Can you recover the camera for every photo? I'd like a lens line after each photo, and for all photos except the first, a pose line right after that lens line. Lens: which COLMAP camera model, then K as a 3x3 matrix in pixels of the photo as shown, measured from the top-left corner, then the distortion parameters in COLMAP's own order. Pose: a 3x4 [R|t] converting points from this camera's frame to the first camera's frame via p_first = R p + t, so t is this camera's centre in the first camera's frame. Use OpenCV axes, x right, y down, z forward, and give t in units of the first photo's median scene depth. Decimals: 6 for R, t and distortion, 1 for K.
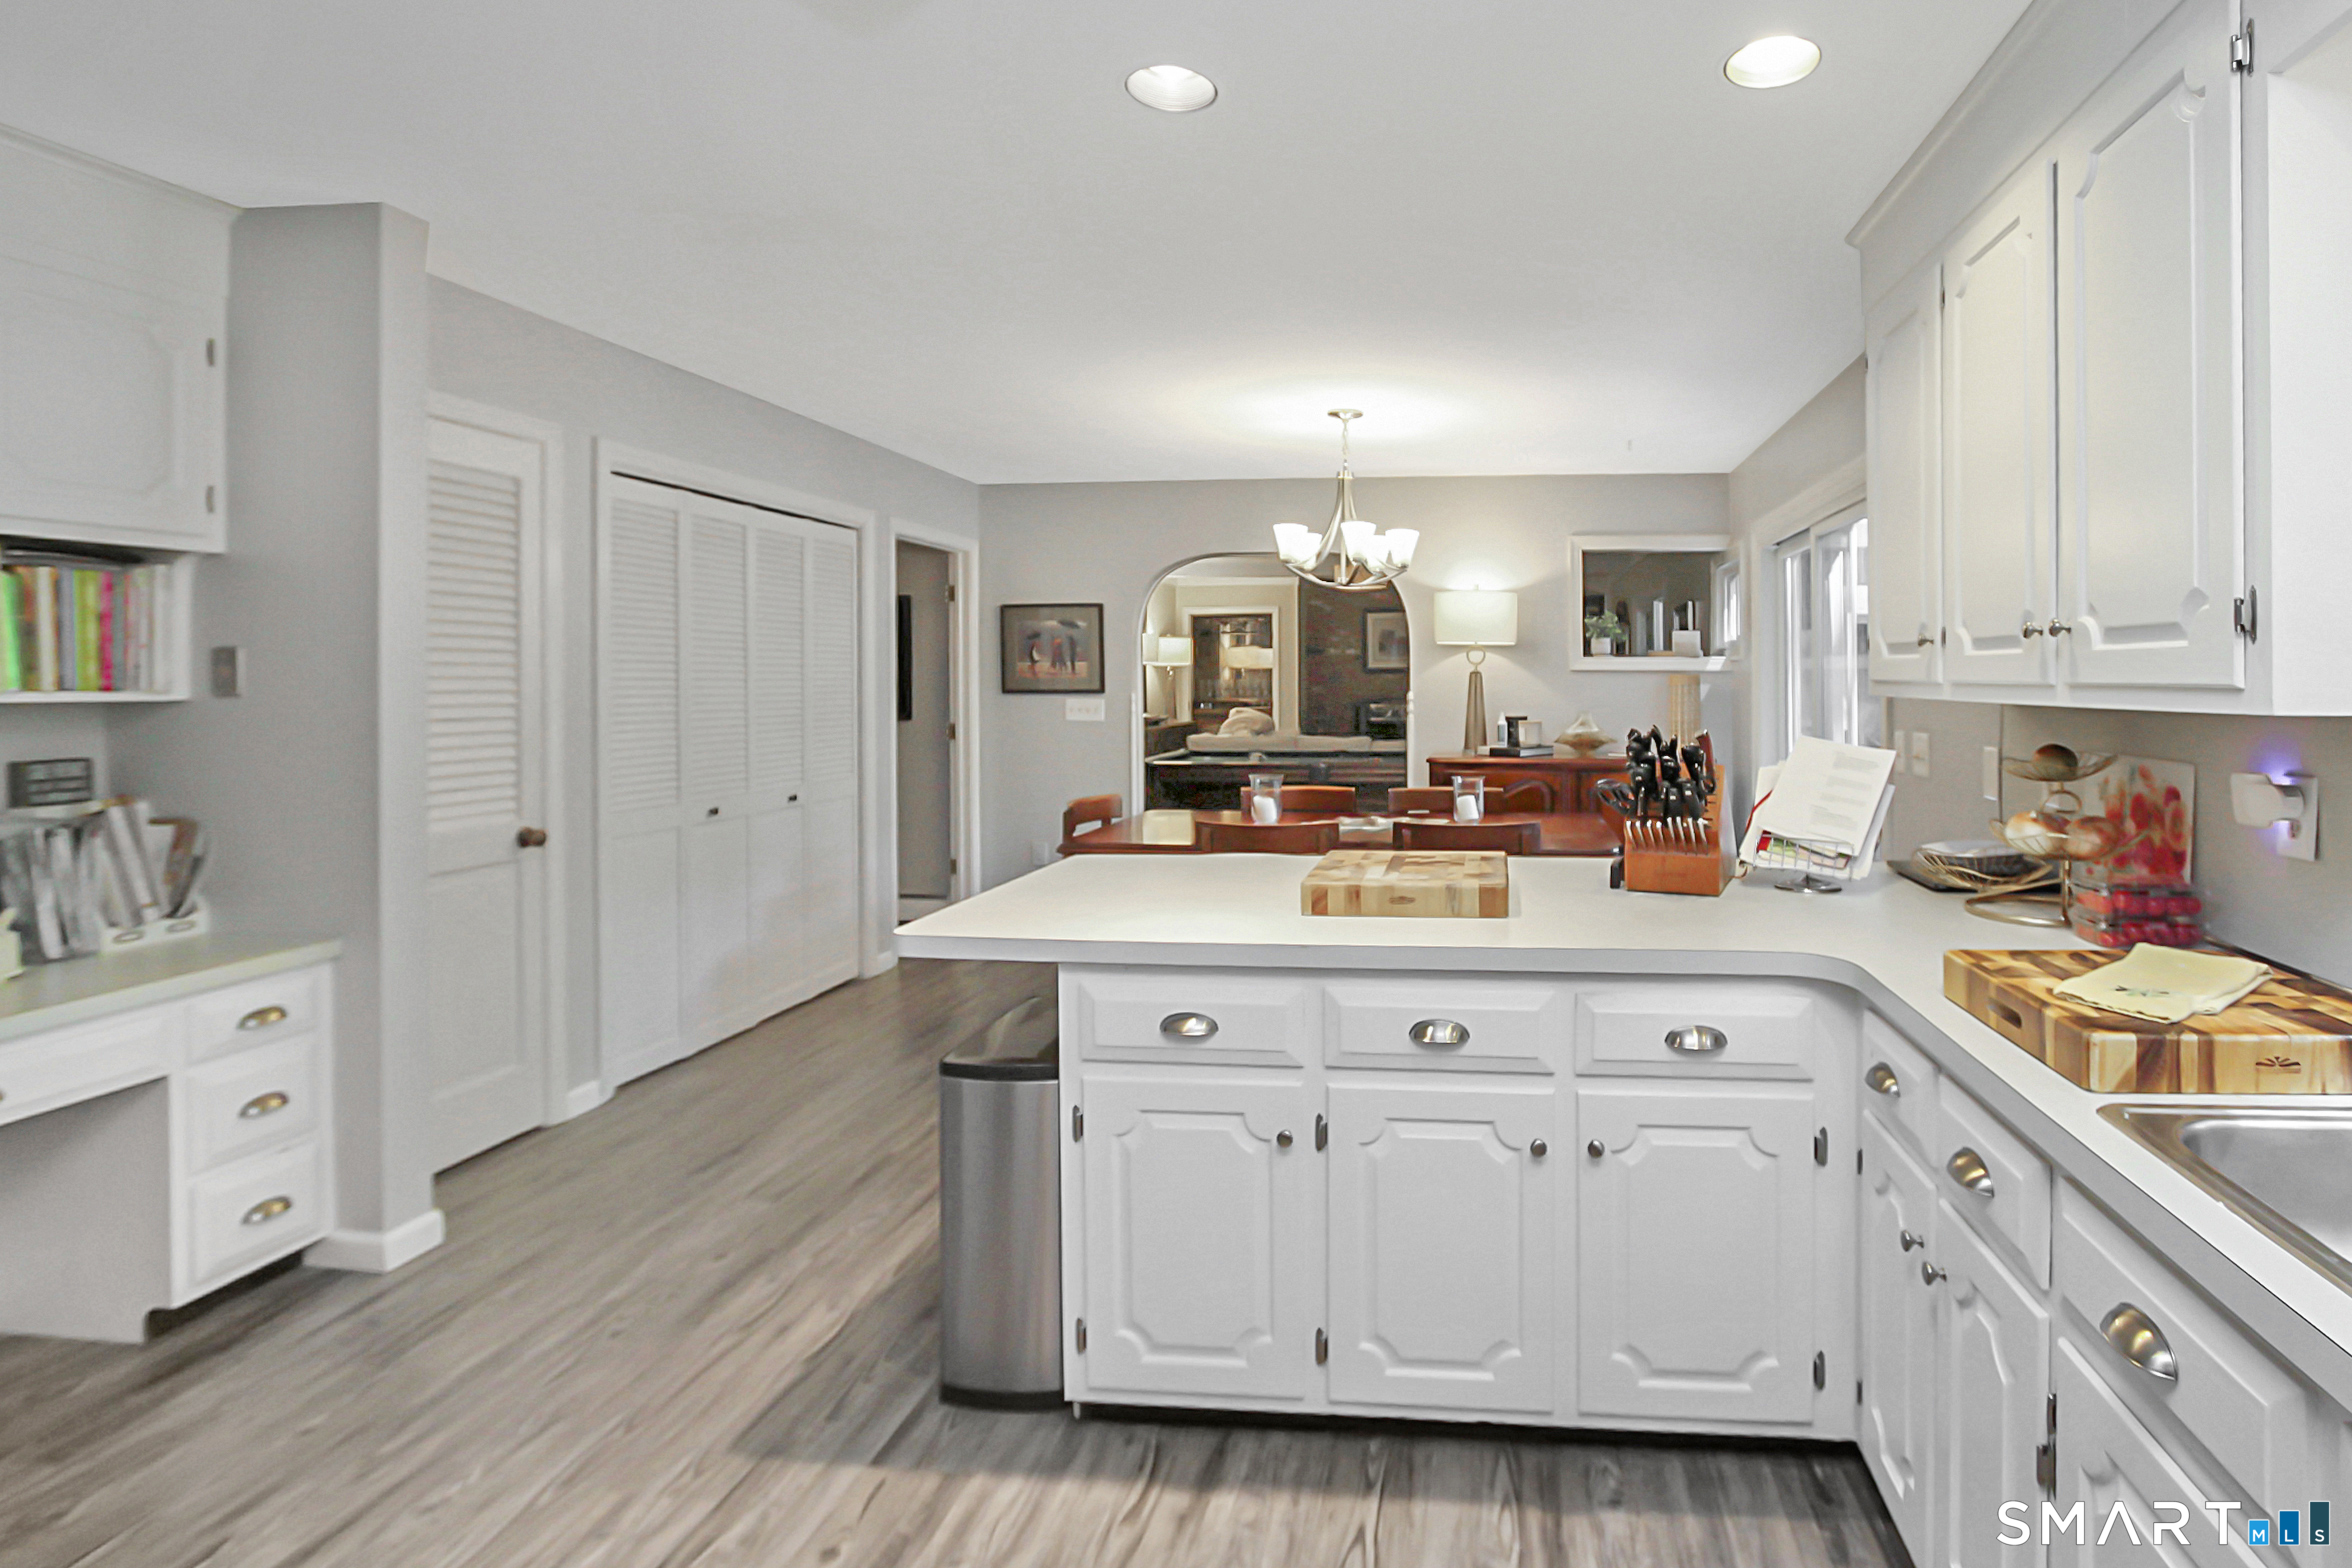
lens RADIAL K [[1096.8, 0, 1175.8], [0, 1096.8, 687.4], [0, 0, 1]] dist [0.000042, 0.000015]
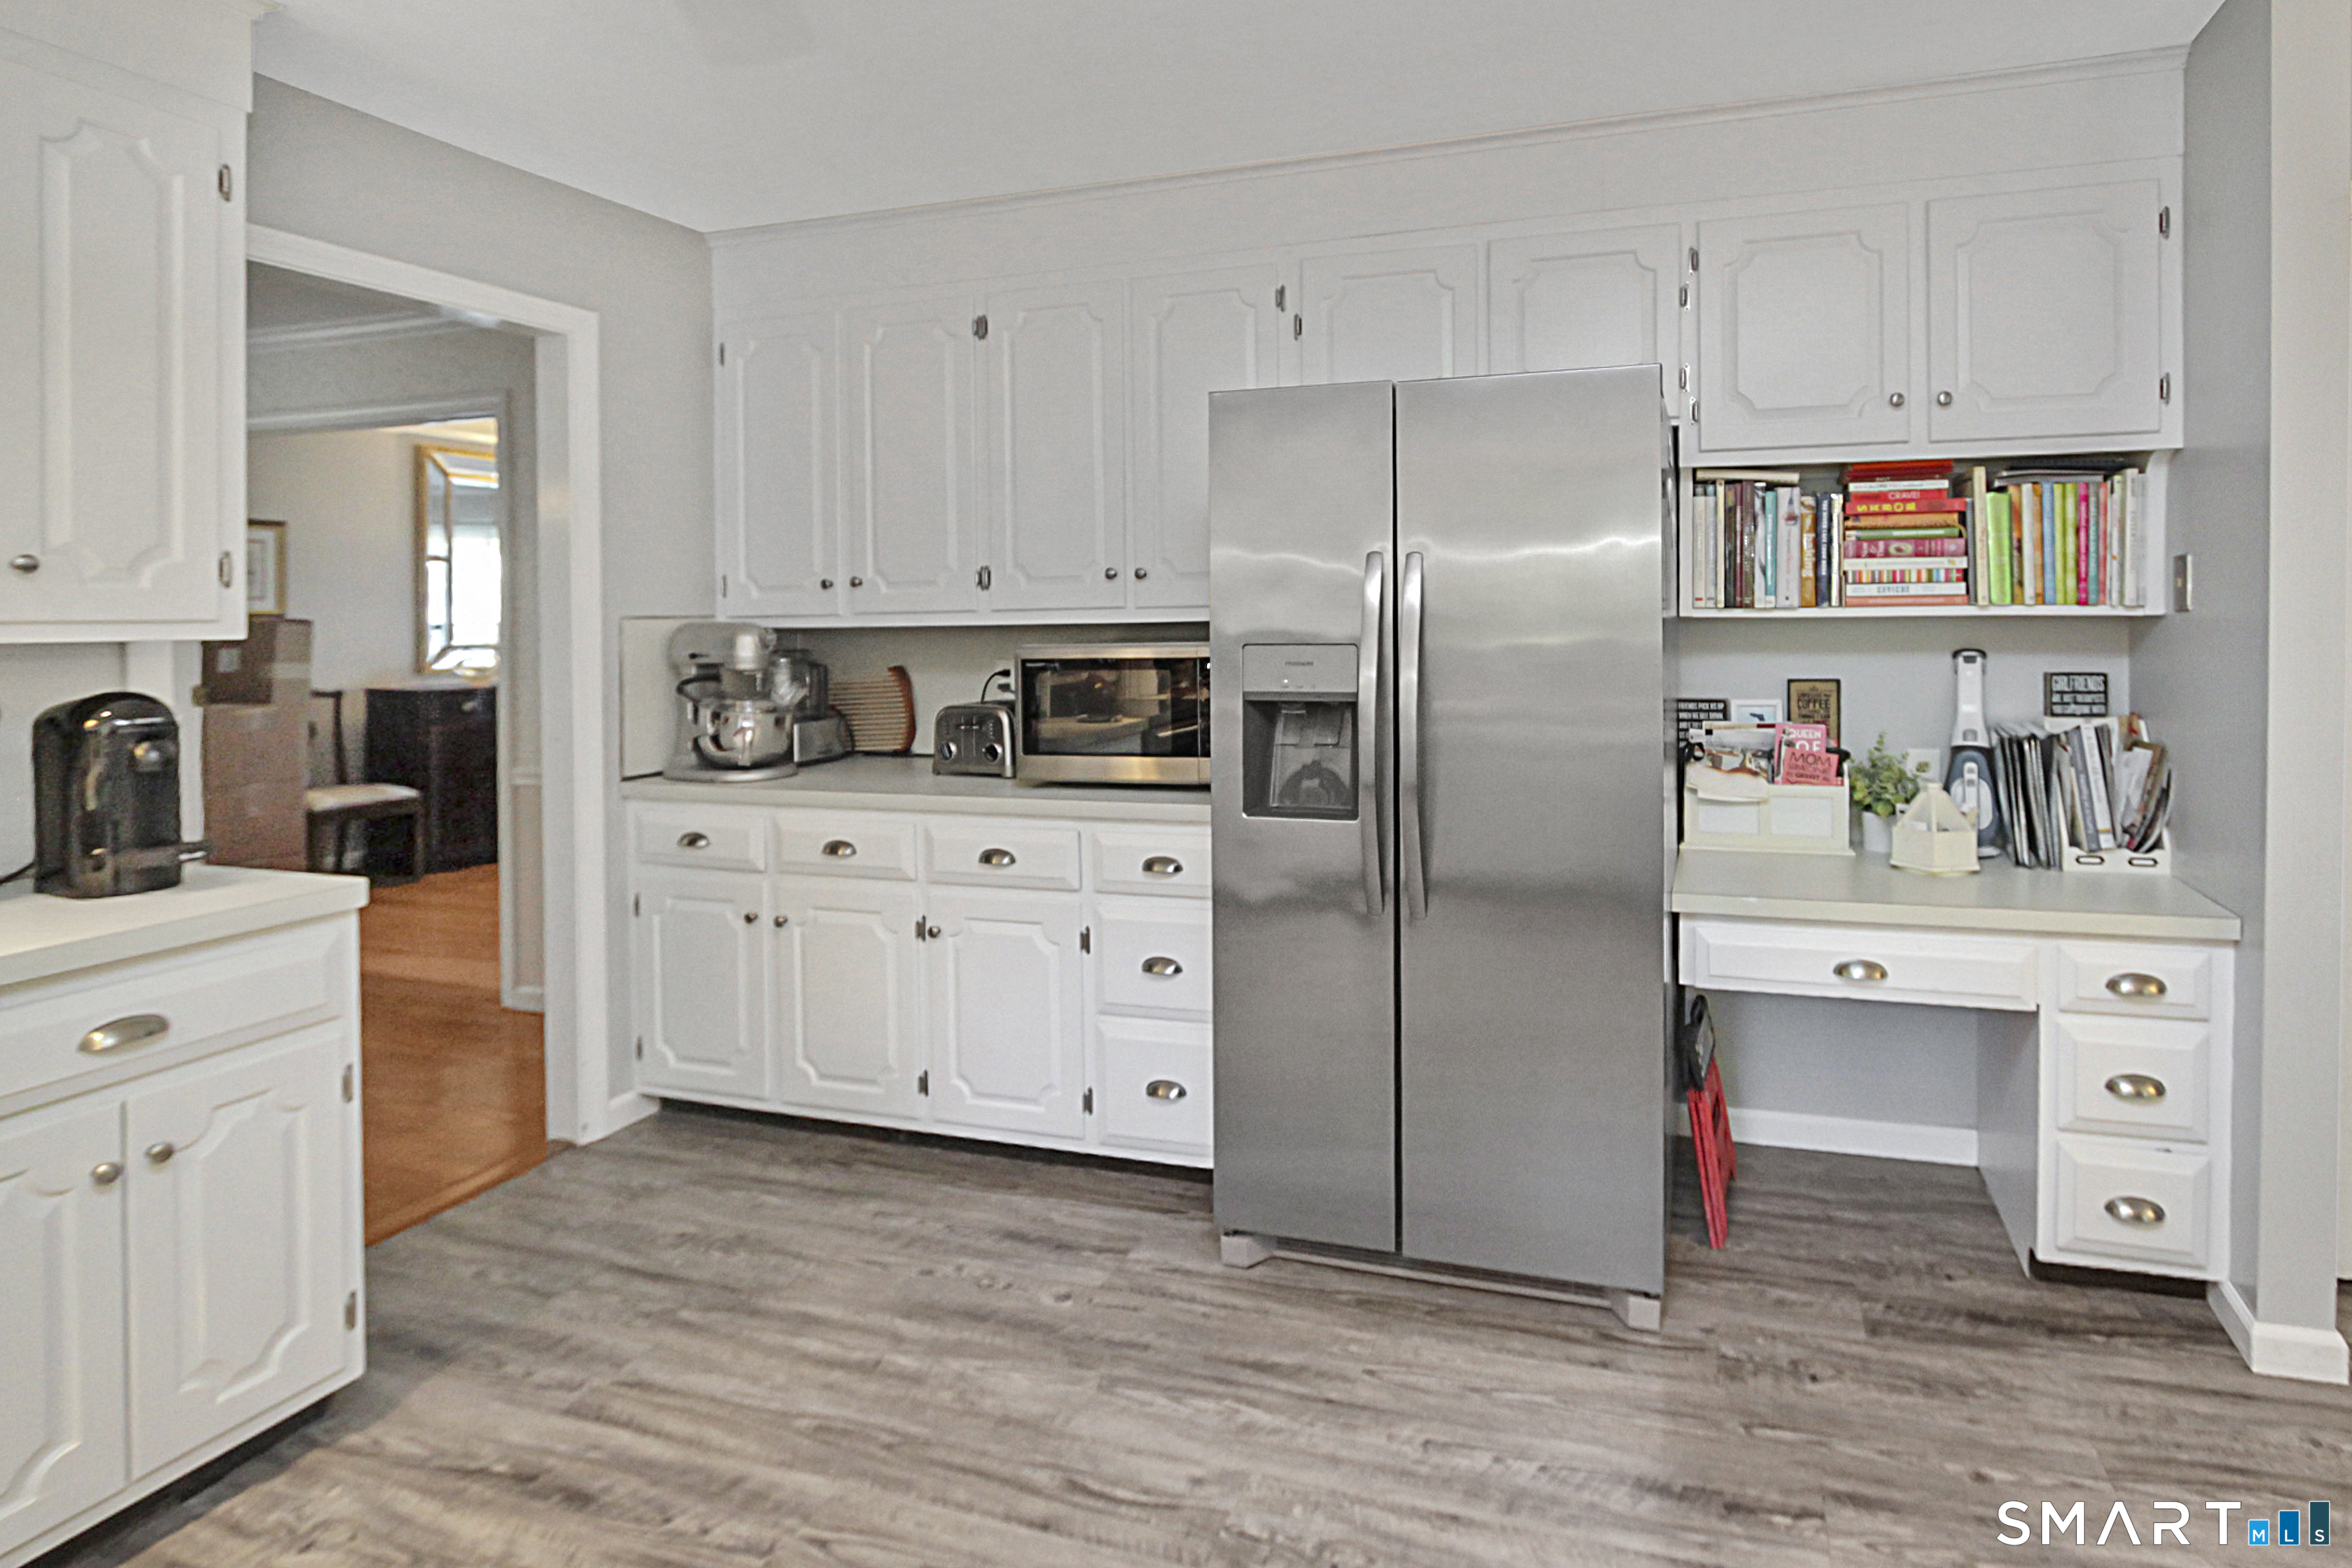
lens RADIAL K [[1135.8, 0, 1176.1], [0, 1135.8, 630.2], [0, 0, 1]] dist [-0.014050, -0.000403]
pose [[-0.001364, 0.019413, -0.999811, 0.033573], [0.005855, 0.999795, 0.019405, 0.001705], [0.999982, -0.005828, -0.001478, 0.215832]]
